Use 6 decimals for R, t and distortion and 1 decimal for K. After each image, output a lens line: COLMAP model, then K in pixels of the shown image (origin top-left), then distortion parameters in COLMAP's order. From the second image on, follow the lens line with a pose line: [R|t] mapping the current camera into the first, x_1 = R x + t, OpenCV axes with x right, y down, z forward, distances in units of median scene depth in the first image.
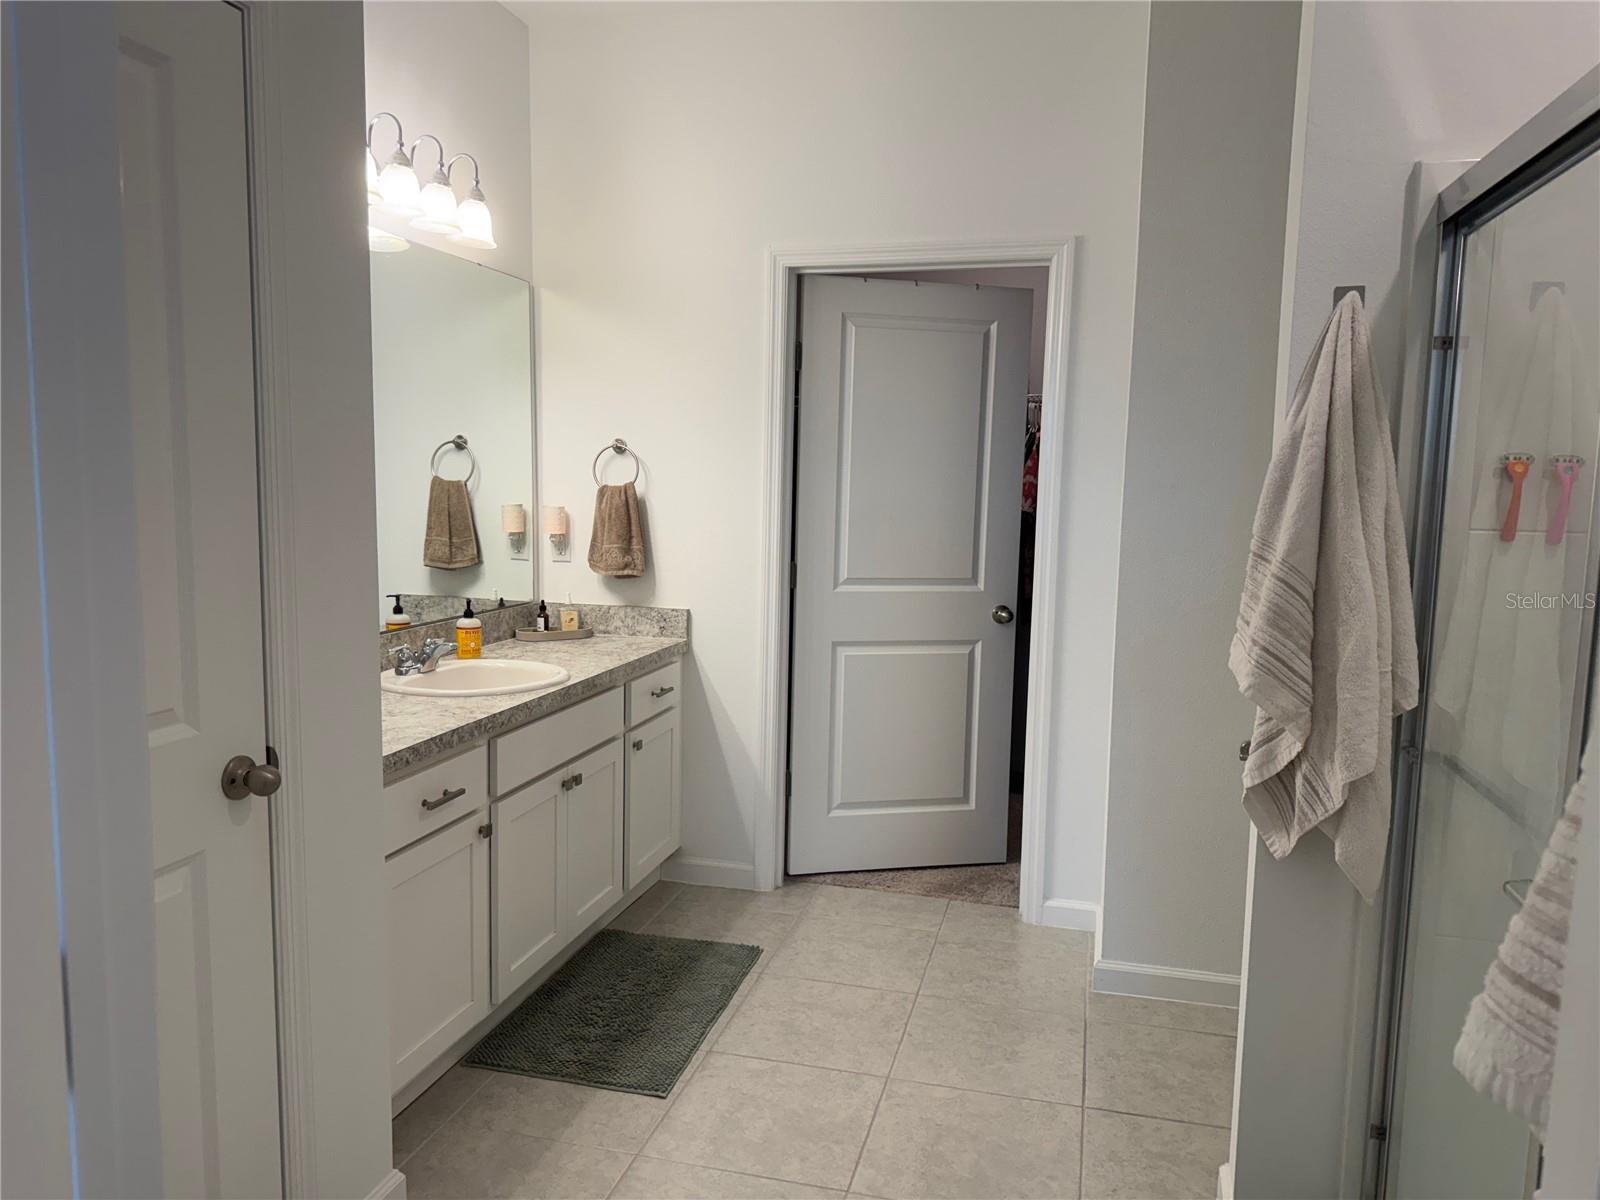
lens RADIAL K [[1129.2, 0, 802.4], [0, 1129.2, 605.2], [0, 0, 1]] dist [0.134763, -0.226501]
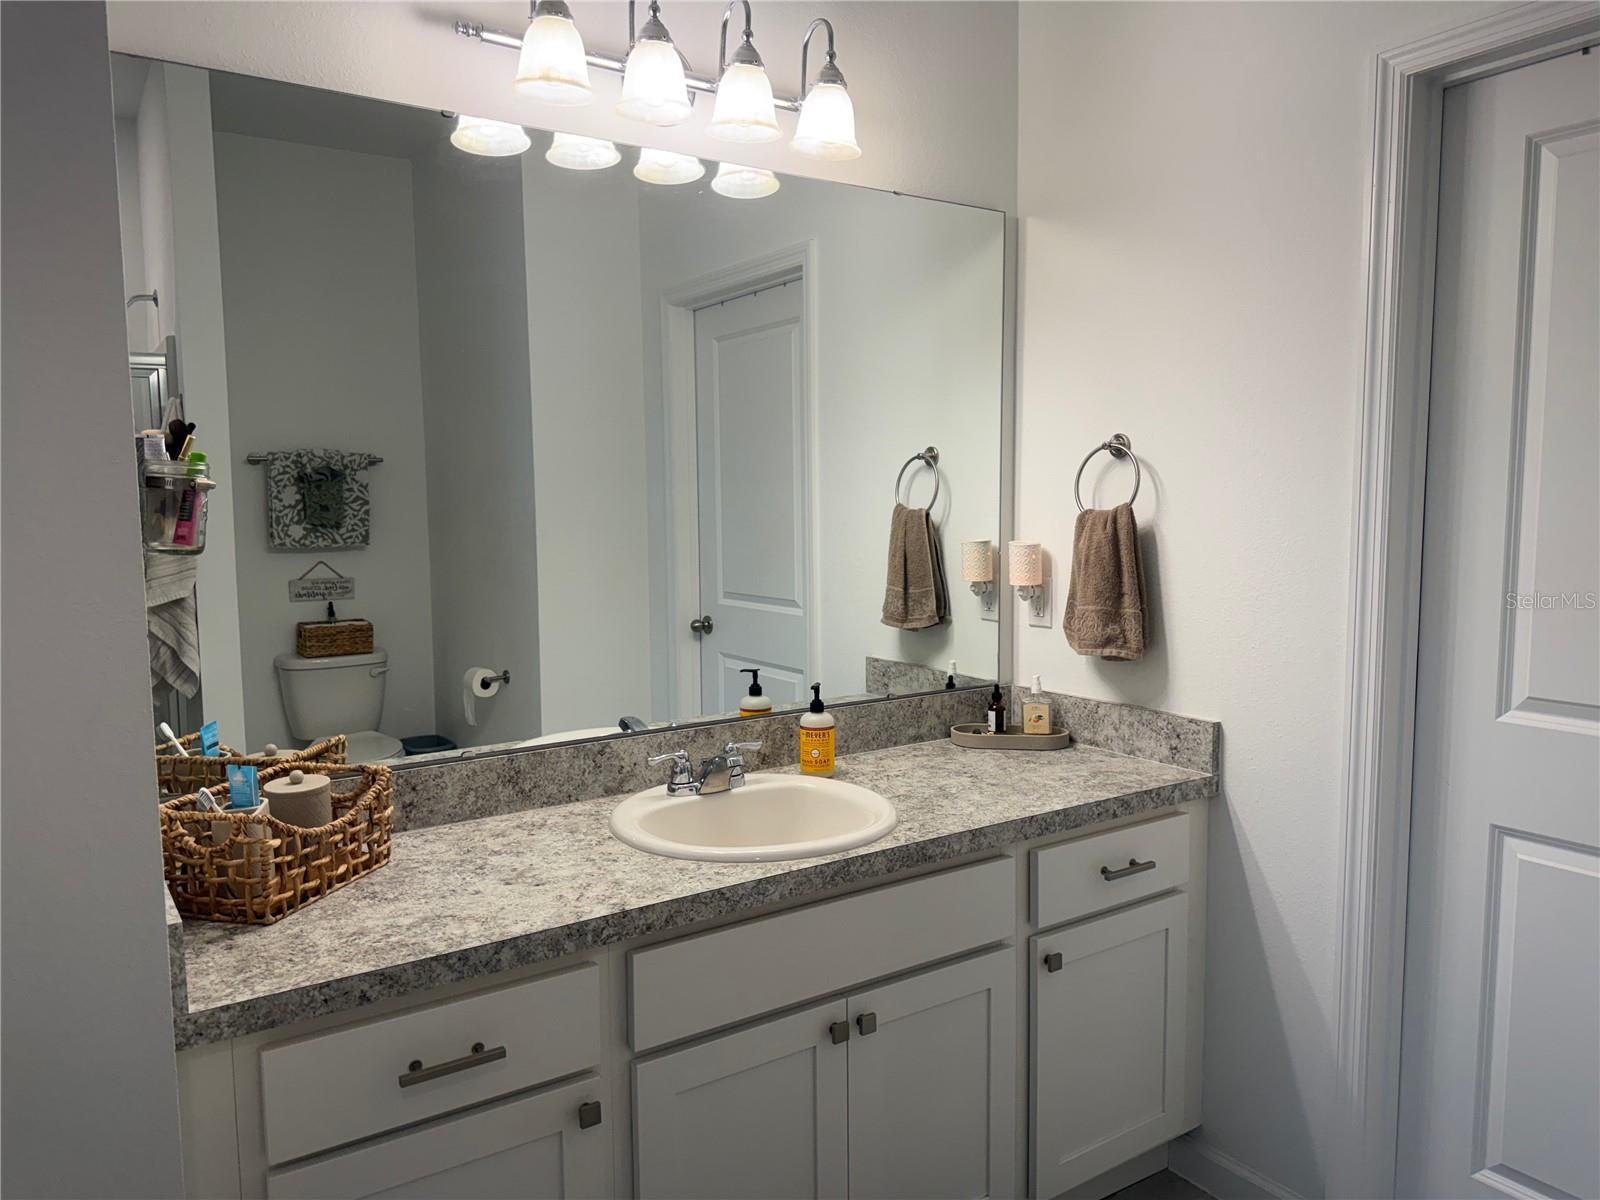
lens RADIAL K [[1065.9, 0, 795.1], [0, 1065.9, 605.6], [0, 0, 1]] dist [0.021655, 0.000557]
pose [[0.727837, 0.039149, -0.684631, 0.111702], [-0.050427, 0.998722, 0.003501, -0.046775], [0.683893, 0.031976, 0.728881, 0.460165]]
